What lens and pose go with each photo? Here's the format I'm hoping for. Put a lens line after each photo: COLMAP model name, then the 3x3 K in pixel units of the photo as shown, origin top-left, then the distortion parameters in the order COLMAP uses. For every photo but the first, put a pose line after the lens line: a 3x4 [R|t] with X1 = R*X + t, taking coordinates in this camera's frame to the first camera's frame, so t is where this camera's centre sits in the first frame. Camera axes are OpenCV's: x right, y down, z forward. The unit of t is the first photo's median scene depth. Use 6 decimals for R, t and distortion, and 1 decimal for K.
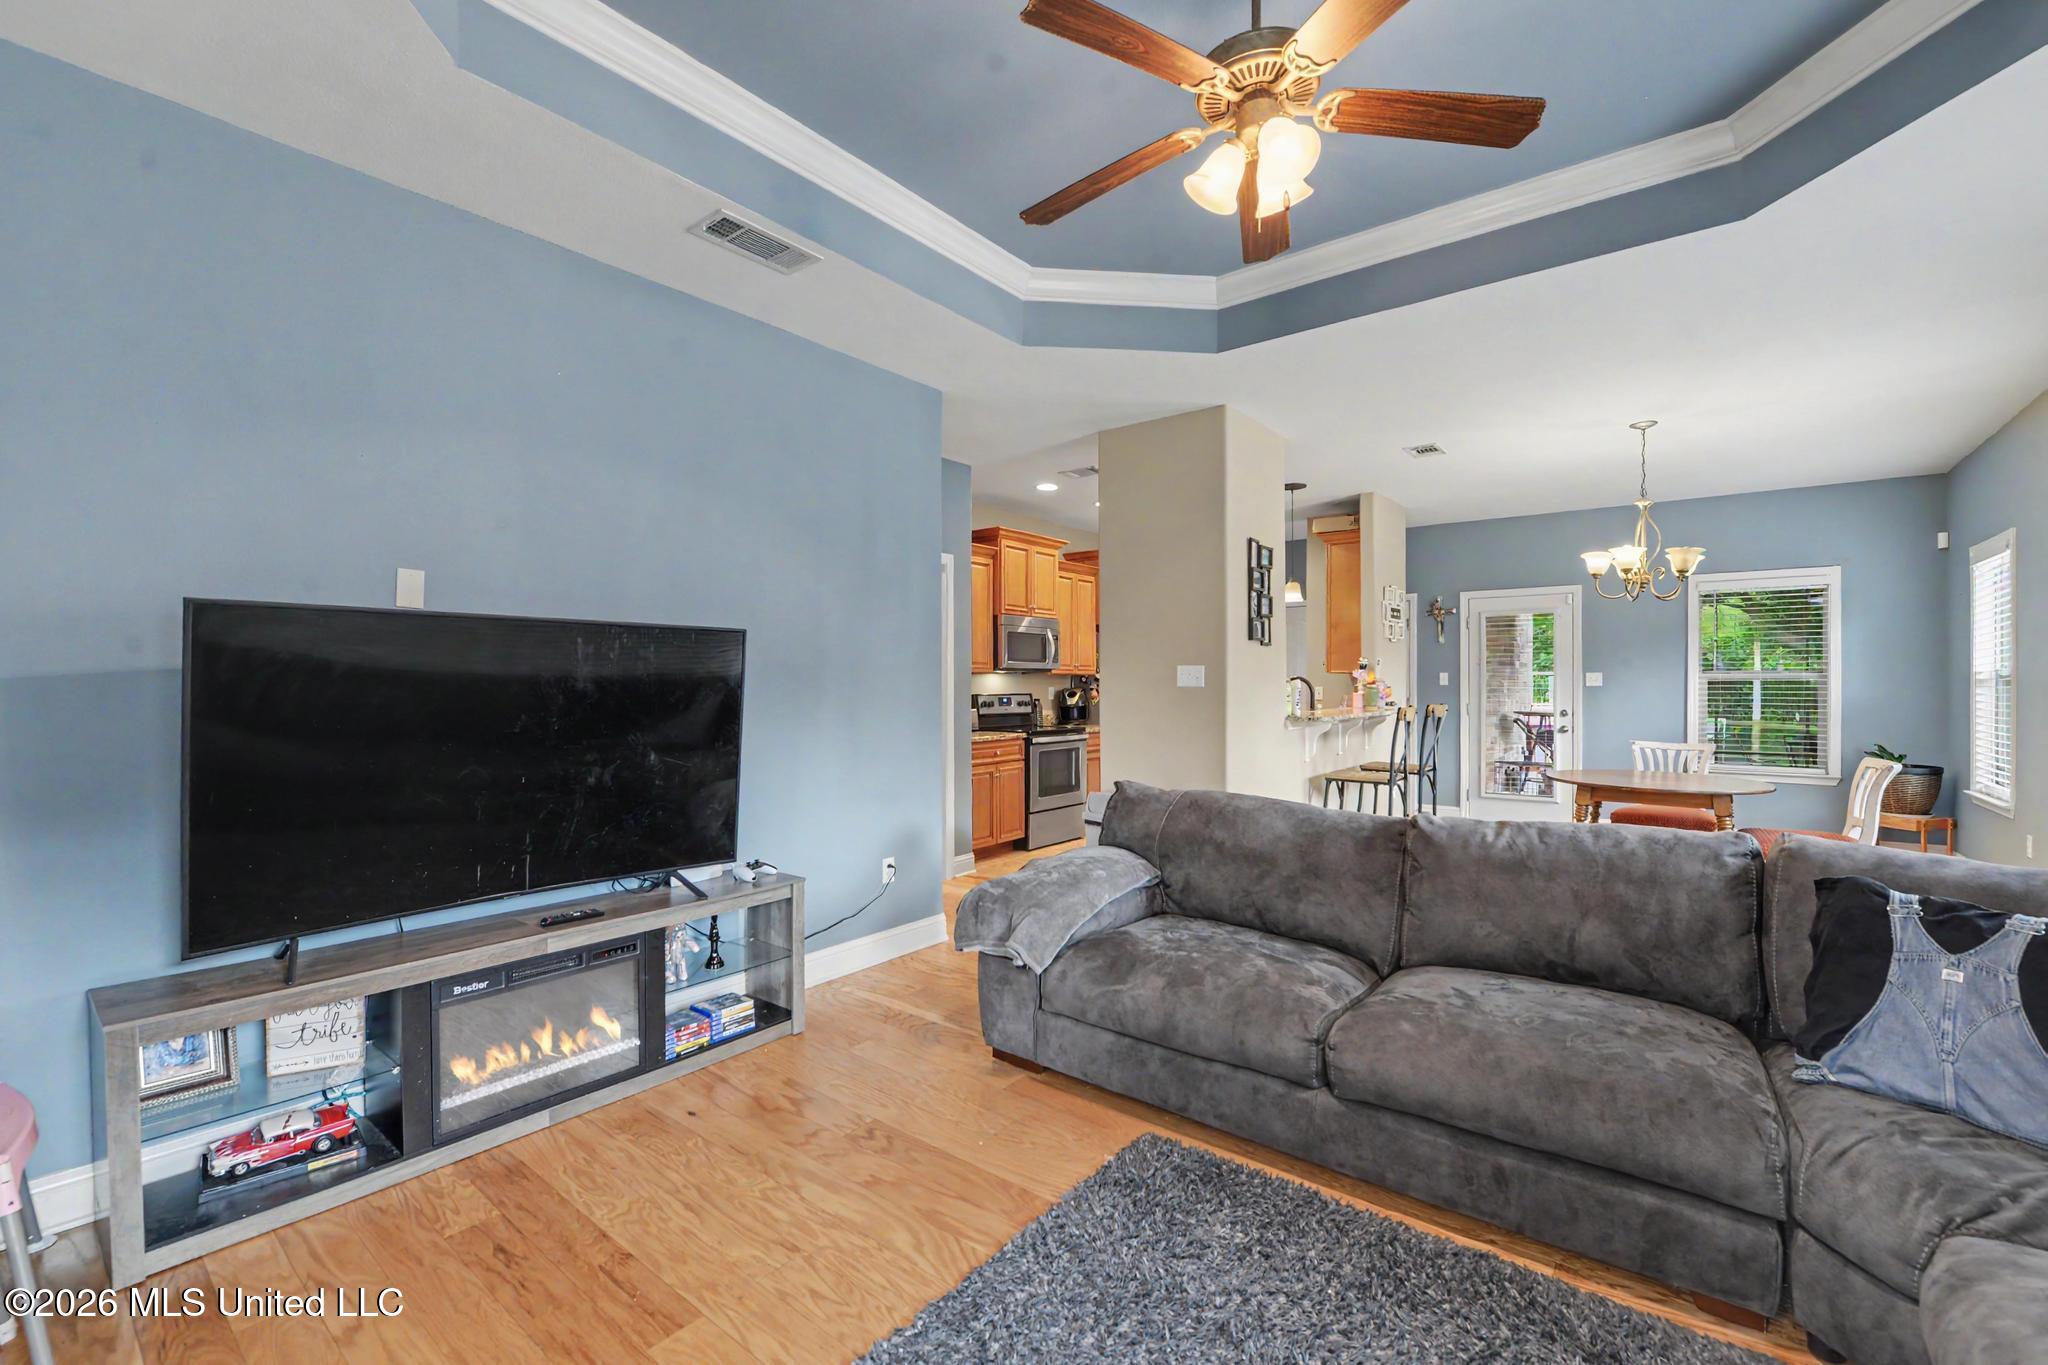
lens RADIAL K [[855.8, 0, 1023.1], [0, 855.8, 688.4], [0, 0, 1]] dist [0.000541, 0.000039]
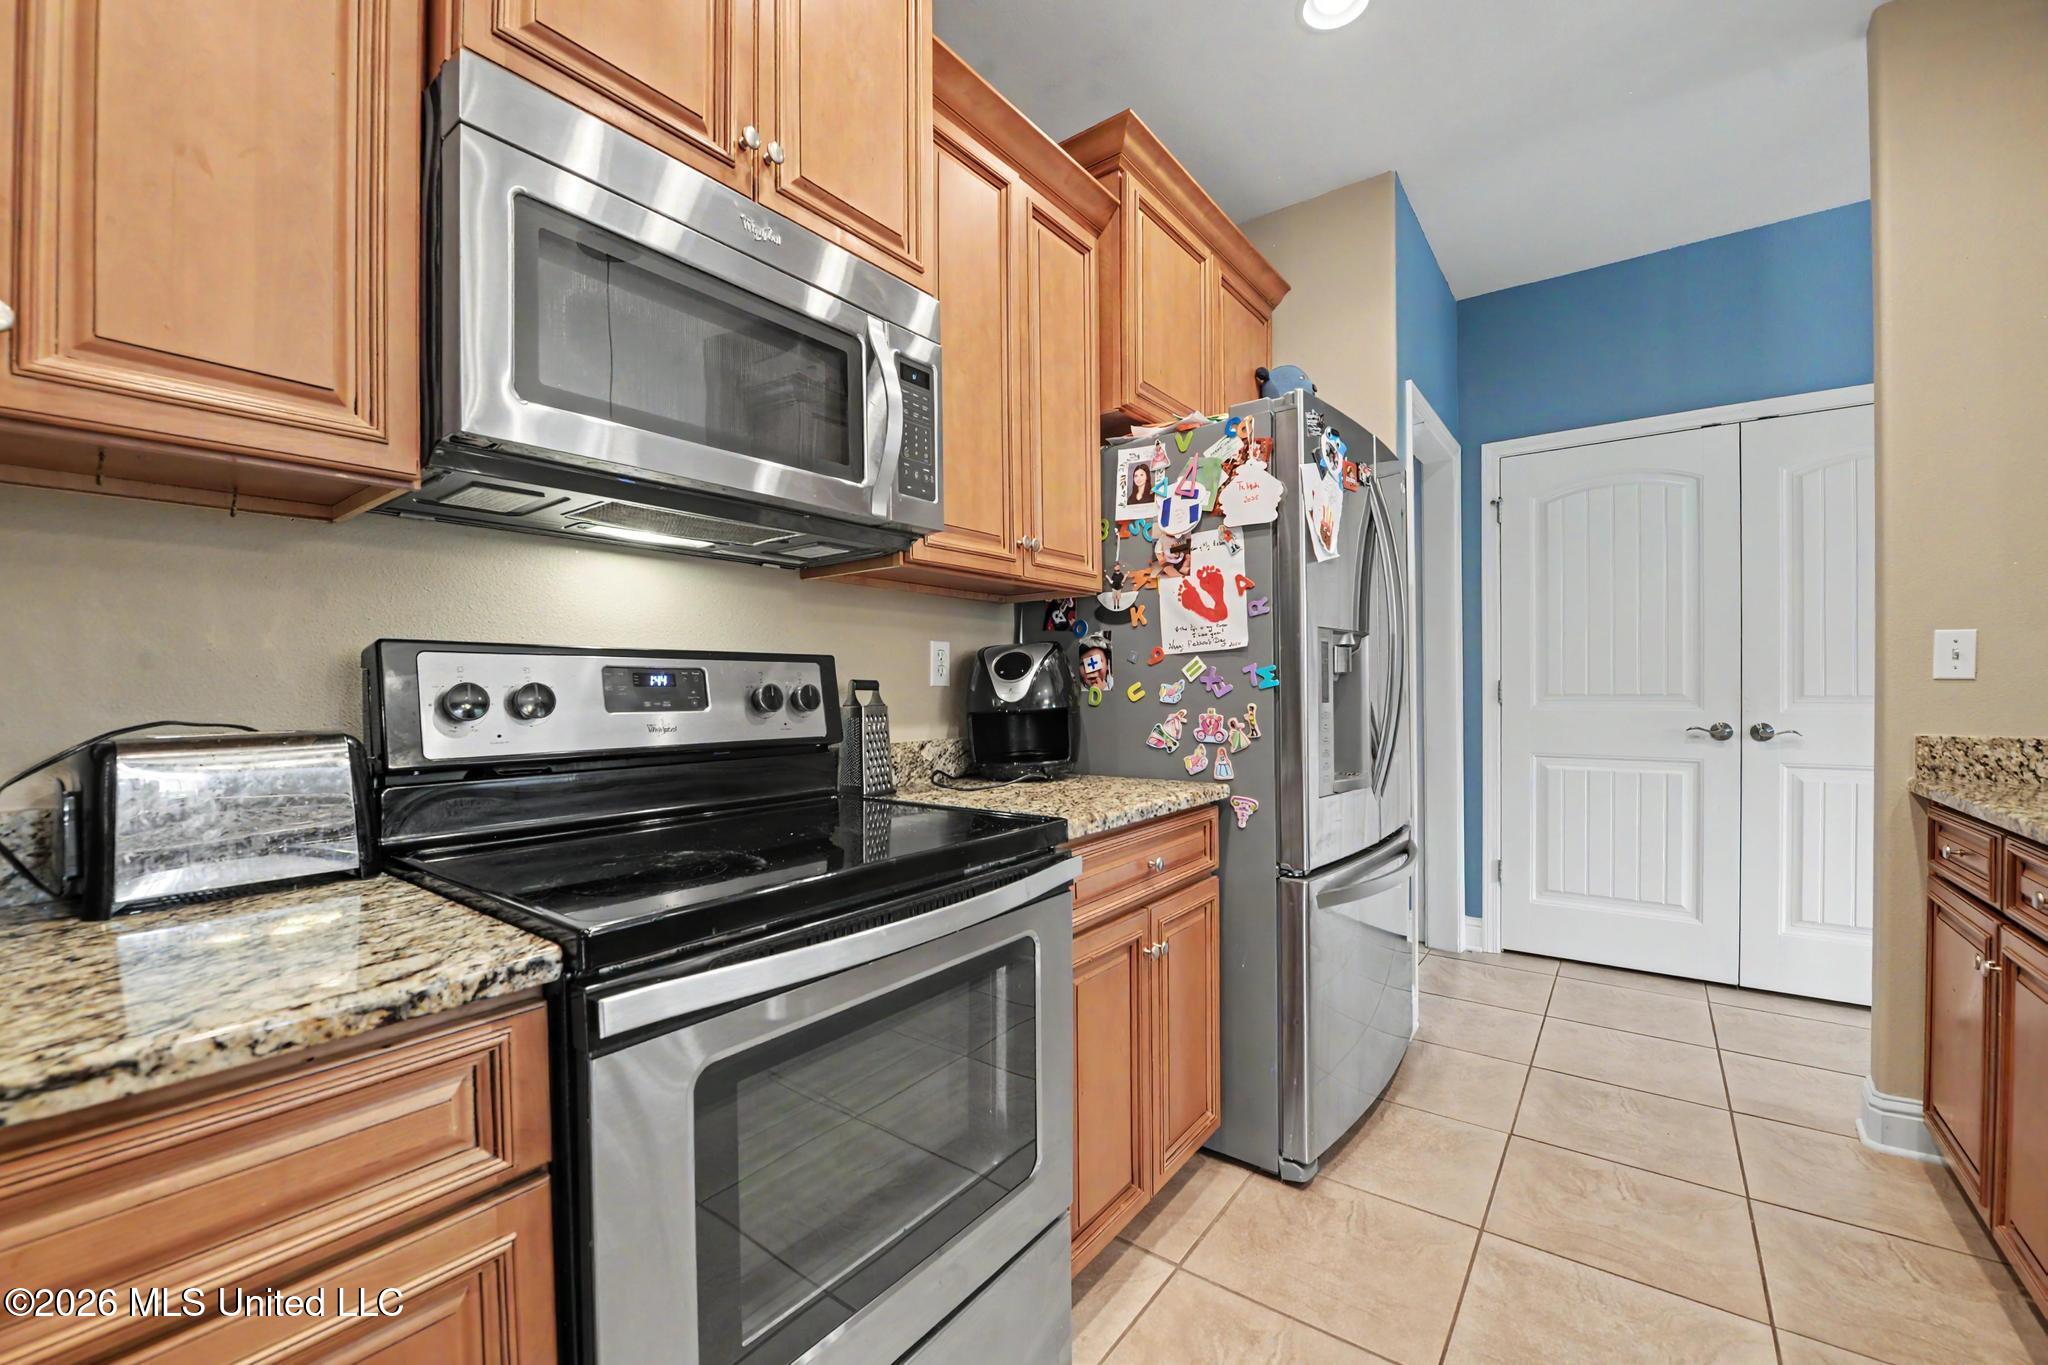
lens RADIAL K [[827.2, 0, 1025.1], [0, 827.2, 696.1], [0, 0, 1]] dist [-0.019437, -0.000136]
pose [[0.999642, -0.001486, 0.026715, 0.058812], [0.001427, 0.999997, 0.002227, 0.017063], [-0.026718, -0.002188, 0.999641, 0.815458]]
